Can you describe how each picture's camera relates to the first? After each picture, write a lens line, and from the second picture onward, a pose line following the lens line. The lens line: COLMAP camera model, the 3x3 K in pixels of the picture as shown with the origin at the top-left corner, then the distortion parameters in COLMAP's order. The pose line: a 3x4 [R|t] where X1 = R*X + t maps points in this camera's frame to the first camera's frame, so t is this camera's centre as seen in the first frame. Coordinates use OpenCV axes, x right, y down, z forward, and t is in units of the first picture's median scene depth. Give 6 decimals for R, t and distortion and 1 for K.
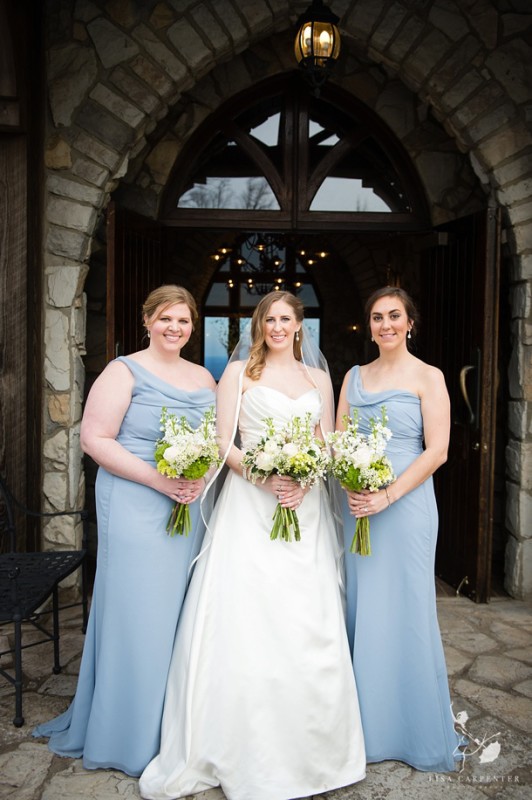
lens RADIAL K [[770.1, 0, 284.9], [0, 770.1, 397.9], [0, 0, 1]] dist [-0.001184, 0.005441]
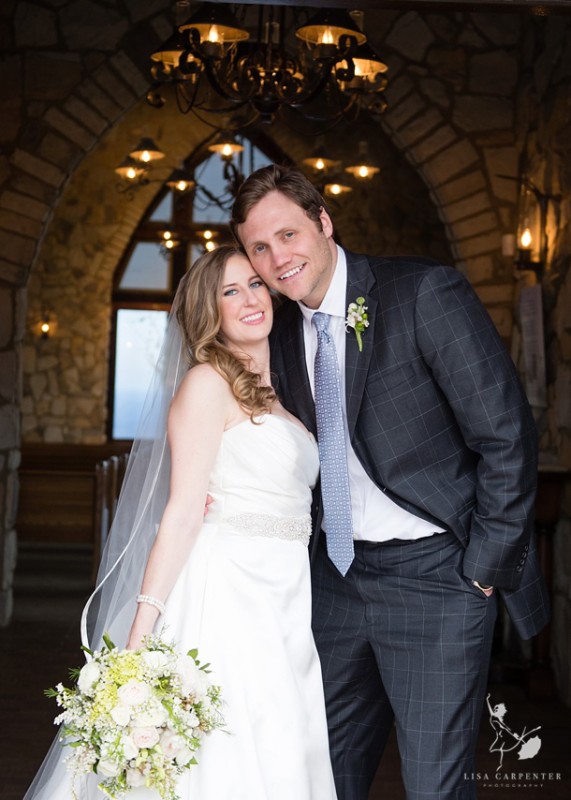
lens RADIAL K [[1168.0, 0, 301.9], [0, 1168.0, 370.4], [0, 0, 1]] dist [0.028170, 0.040187]
pose [[0.999617, 0.022055, 0.016739, 0.007525], [-0.020763, 0.997061, -0.073743, -0.032532], [-0.018316, 0.073368, 0.997137, 0.614757]]
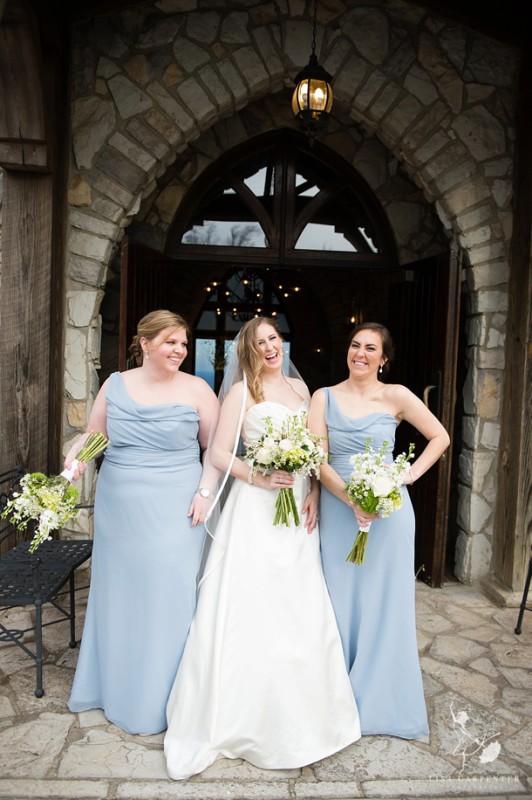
lens RADIAL K [[609.2, 0, 266.6], [0, 609.2, 417.3], [0, 0, 1]] dist [-0.029555, -0.001787]
pose [[0.999528, 0.020302, 0.023063, -0.030202], [-0.020767, 0.999582, 0.020119, -0.006769], [-0.022645, -0.020589, 0.999532, 0.086437]]
